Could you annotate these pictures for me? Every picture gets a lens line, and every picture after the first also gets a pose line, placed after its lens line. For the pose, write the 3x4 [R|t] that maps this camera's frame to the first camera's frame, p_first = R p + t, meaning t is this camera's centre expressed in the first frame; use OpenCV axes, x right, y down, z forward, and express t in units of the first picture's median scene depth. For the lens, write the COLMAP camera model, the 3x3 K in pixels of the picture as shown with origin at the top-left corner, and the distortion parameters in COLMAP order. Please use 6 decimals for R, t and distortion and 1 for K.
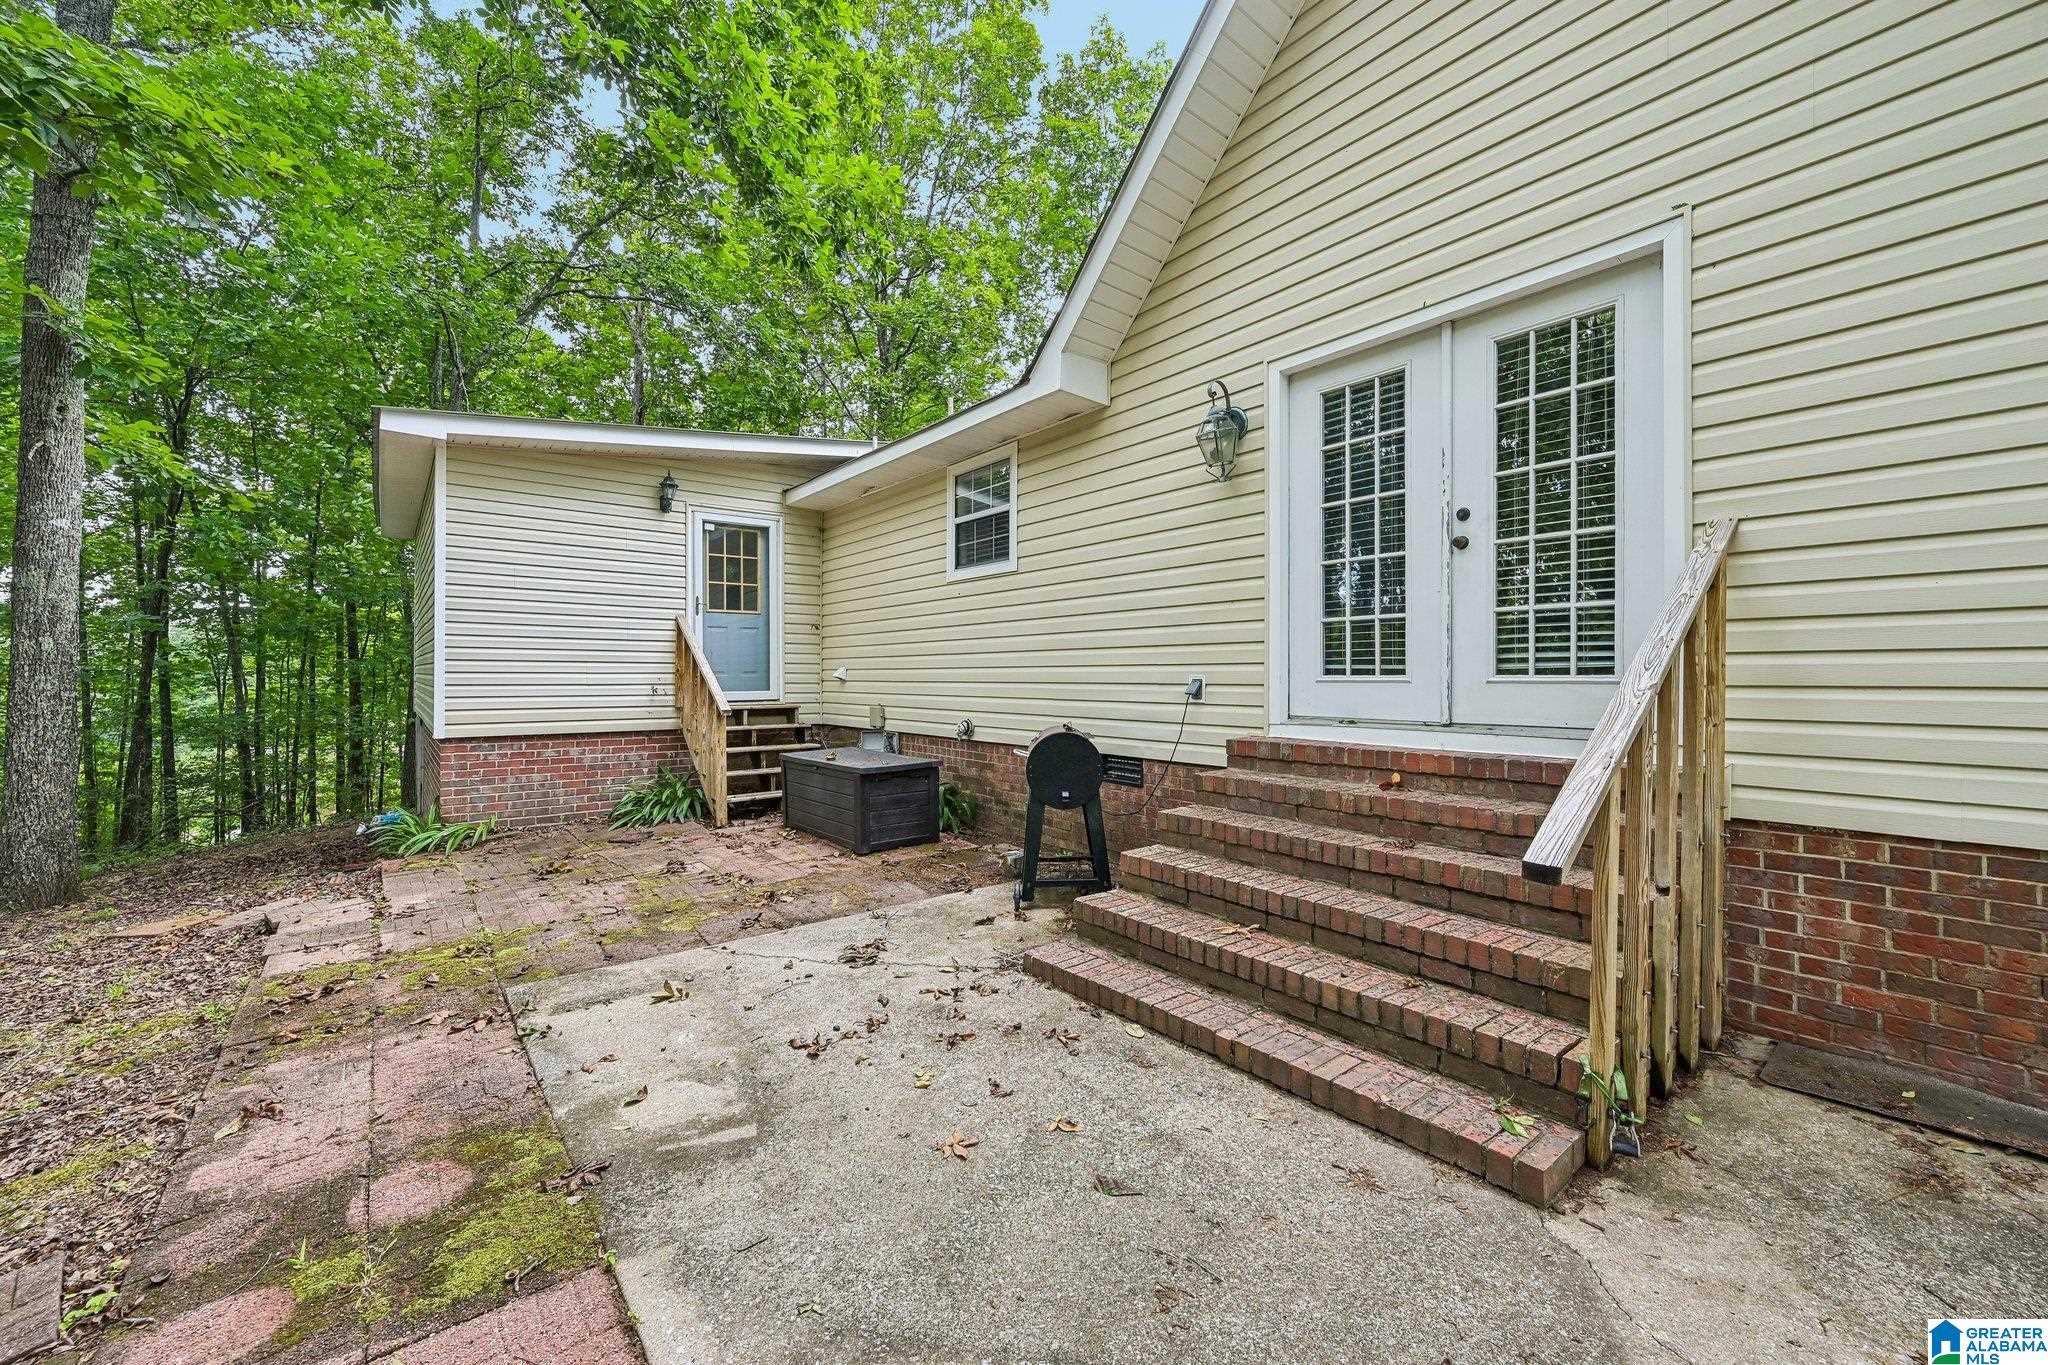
lens RADIAL K [[817.1, 0, 1022.7], [0, 817.1, 677.5], [0, 0, 1]] dist [0.000024, -0.000084]
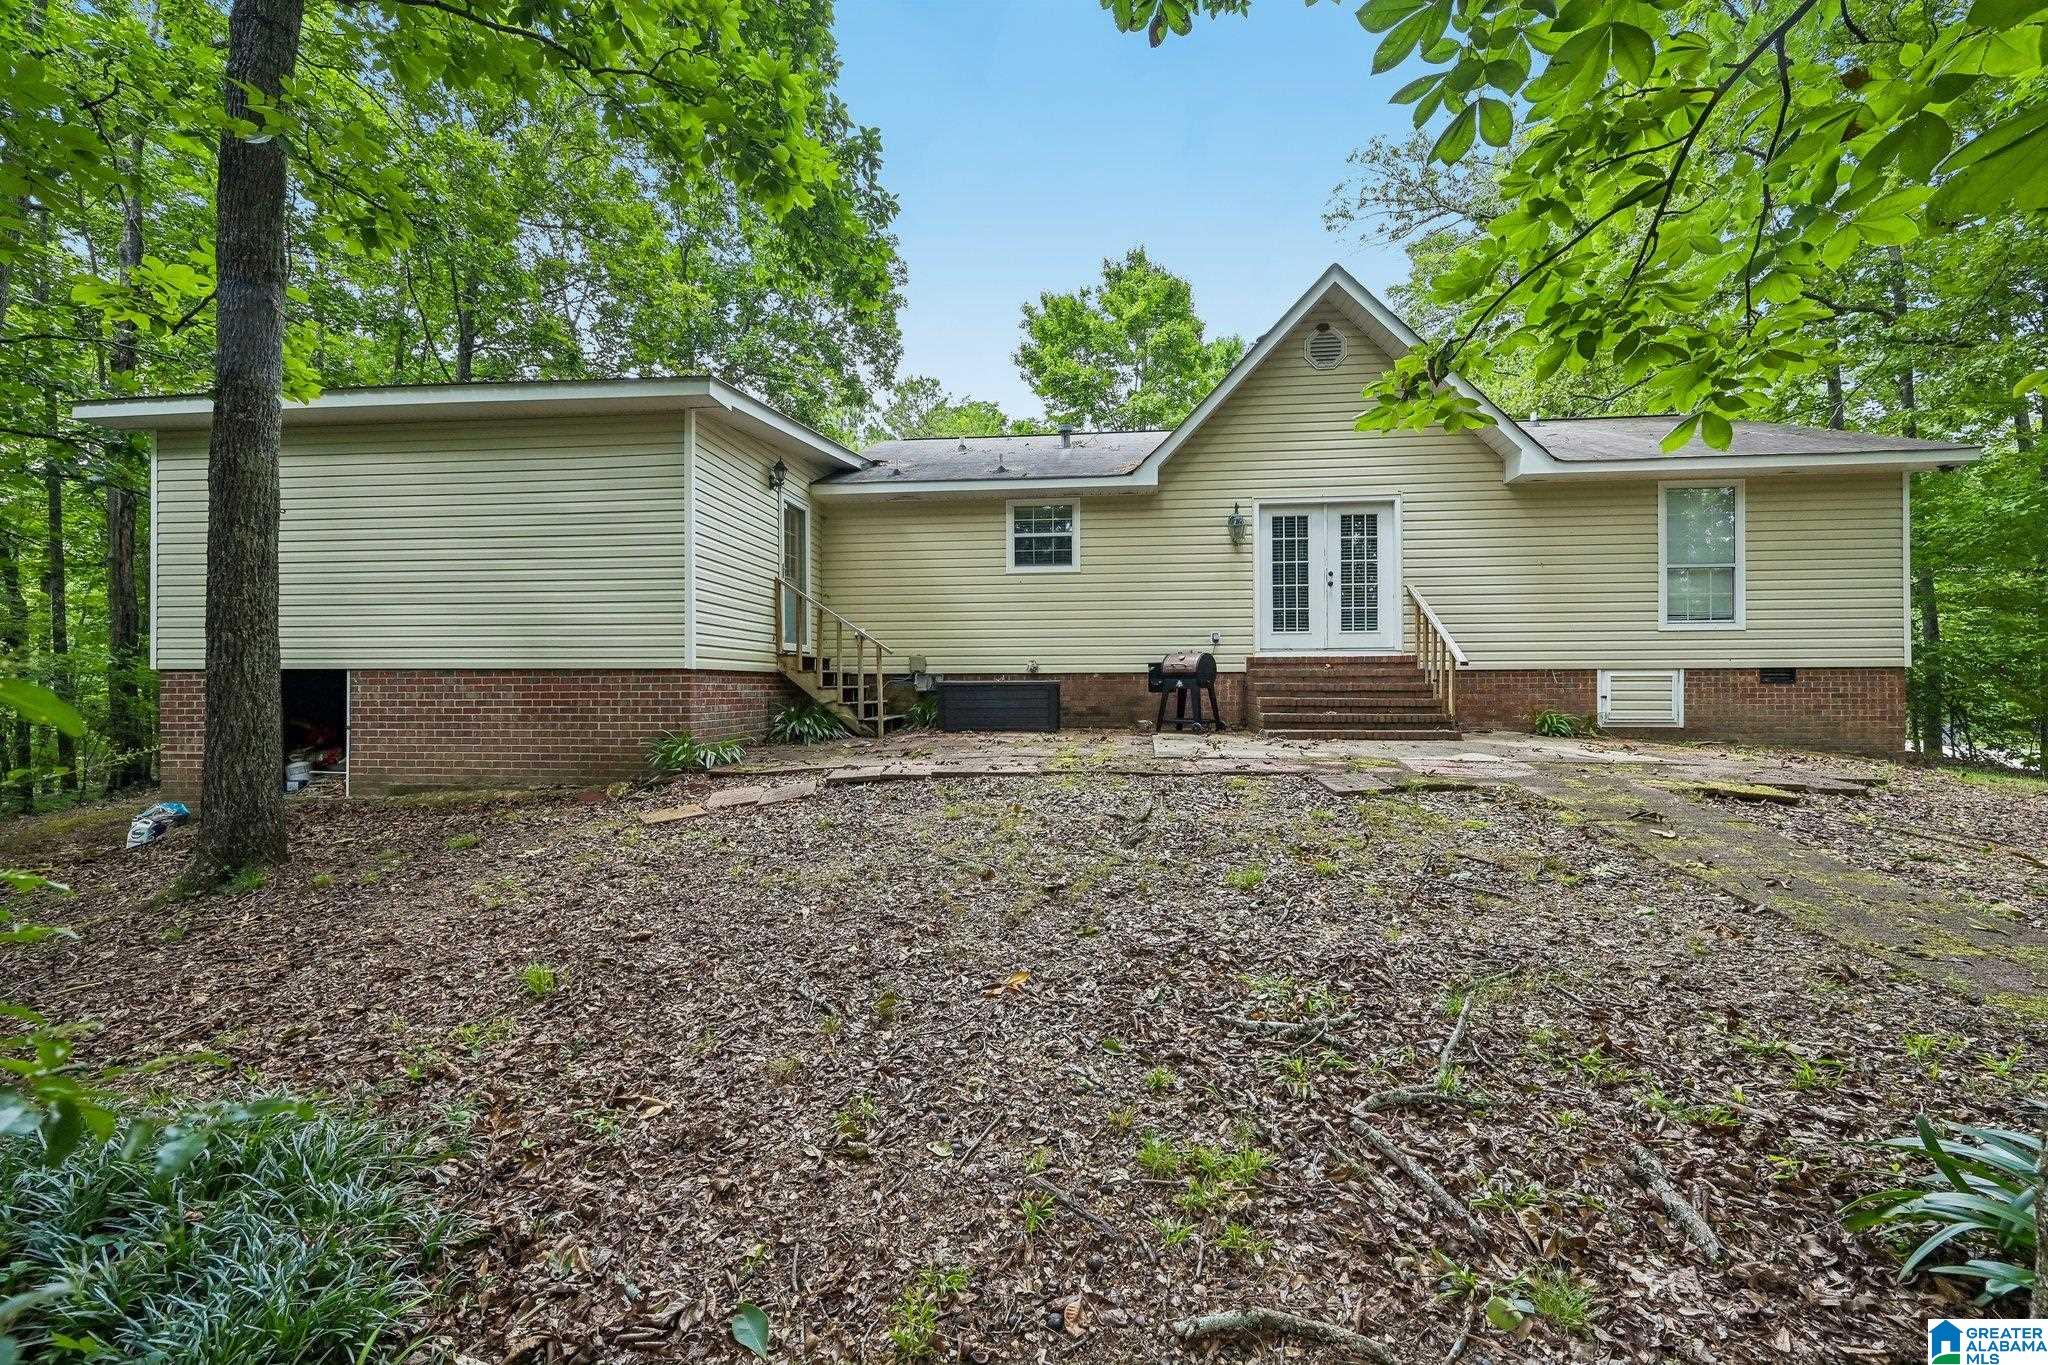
lens RADIAL K [[817.1, 0, 1016.1], [0, 817.1, 687.4], [0, 0, 1]] dist [0.000024, -0.000084]
pose [[0.706007, -0.002043, 0.708202, -1.332775], [0.002575, 0.999997, 0.000317, 0.112689], [-0.708200, 0.001600, 0.706010, -0.128681]]
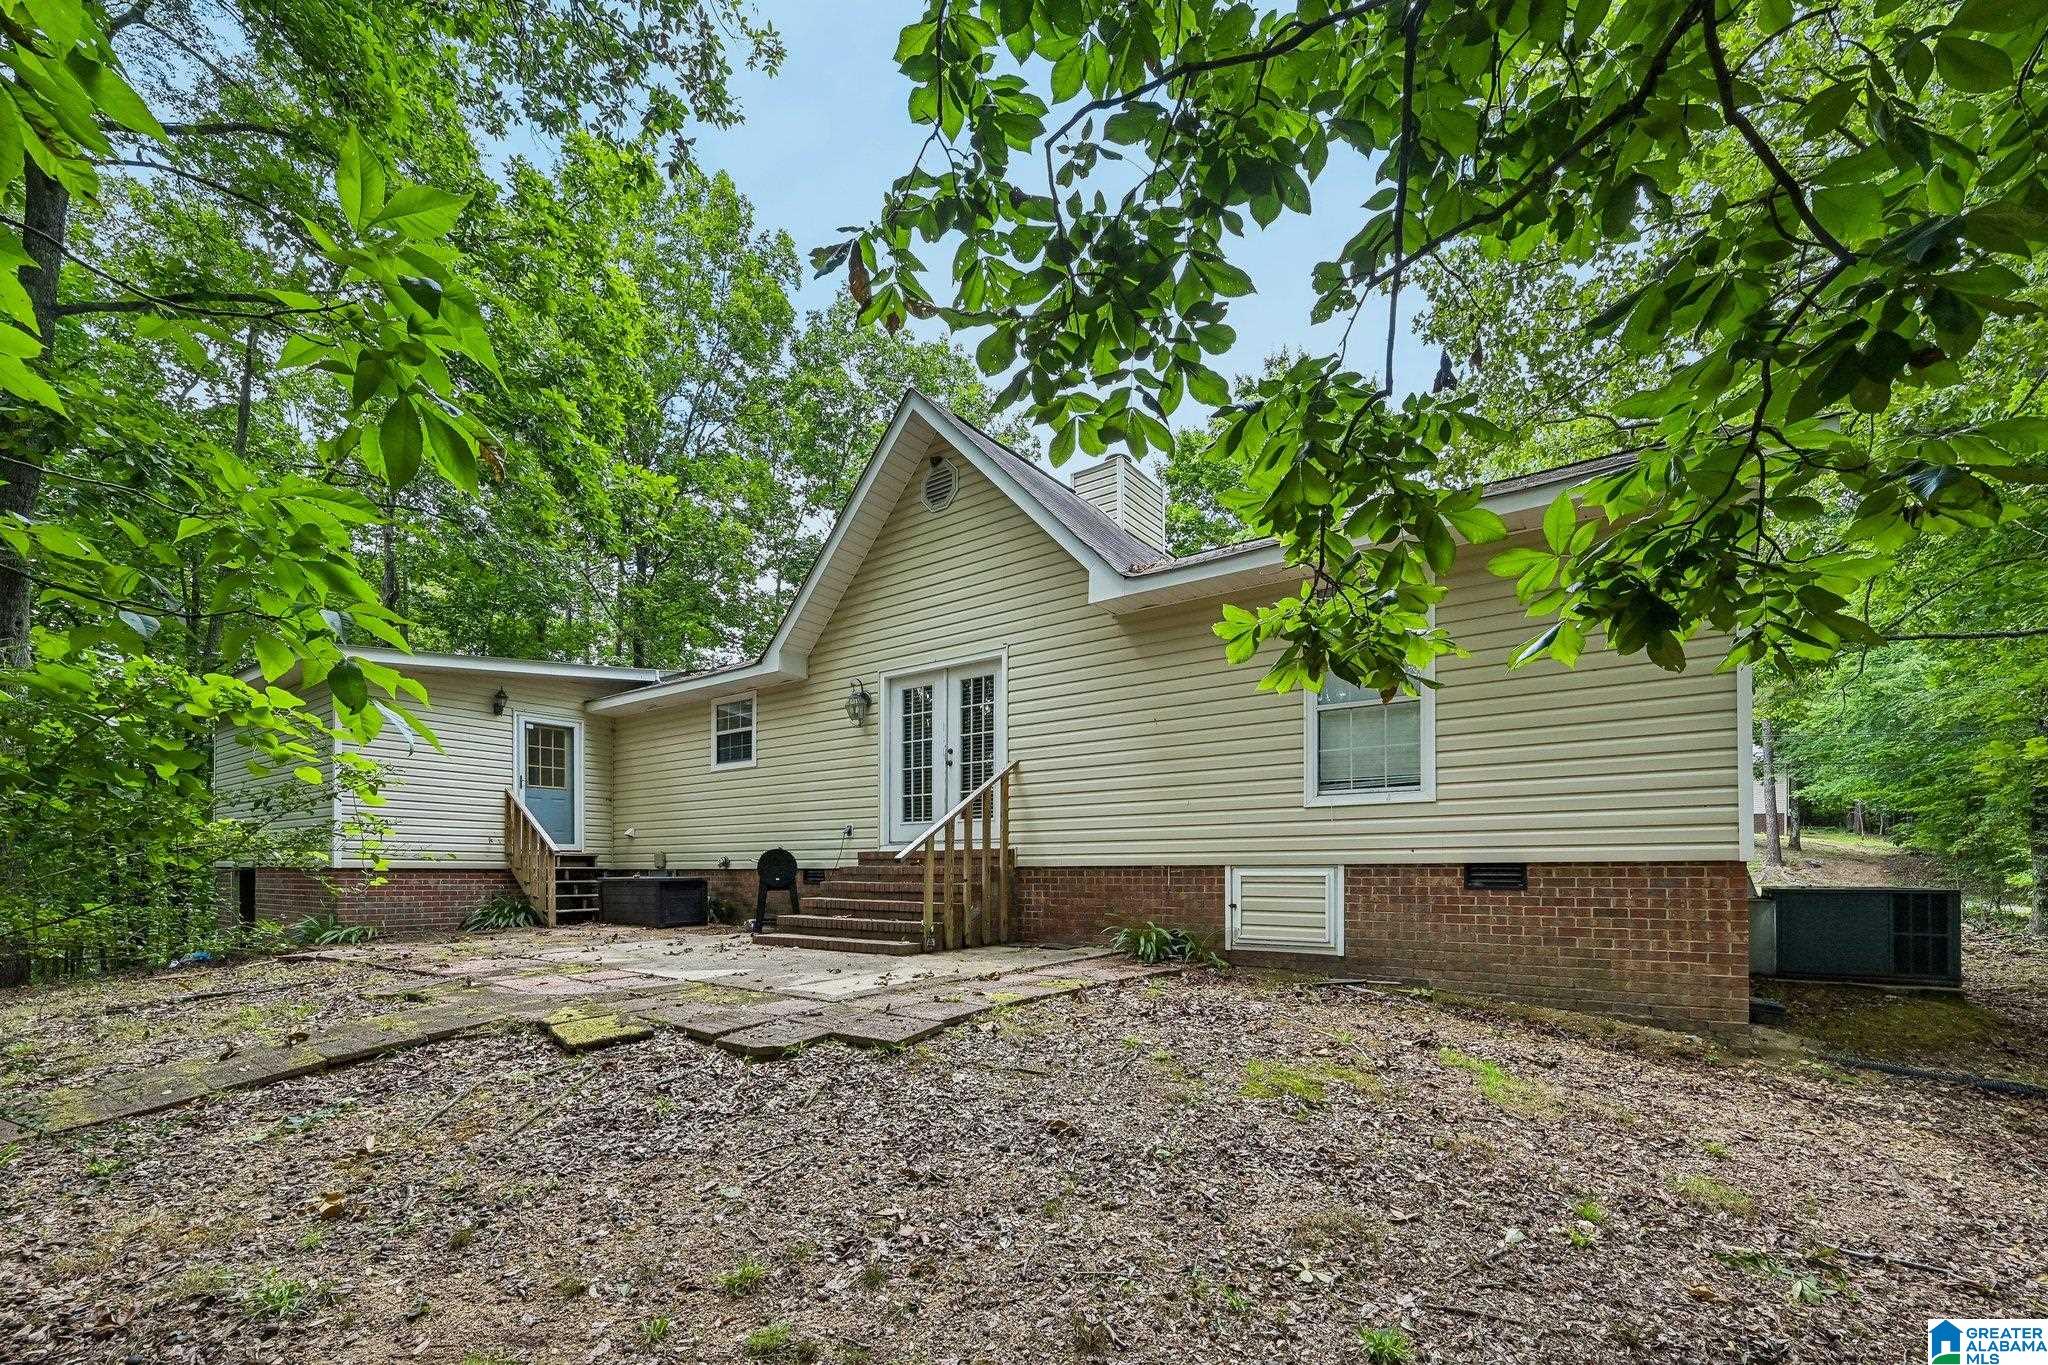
lens RADIAL K [[817.1, 0, 1028.8], [0, 817.1, 866.5], [0, 0, 1]] dist [0.000024, -0.000084]
pose [[0.957827, 0.000613, 0.287344, 0.048201], [0.000823, 0.999988, -0.004874, 0.086702], [-0.287343, 0.004905, 0.957815, -0.794772]]
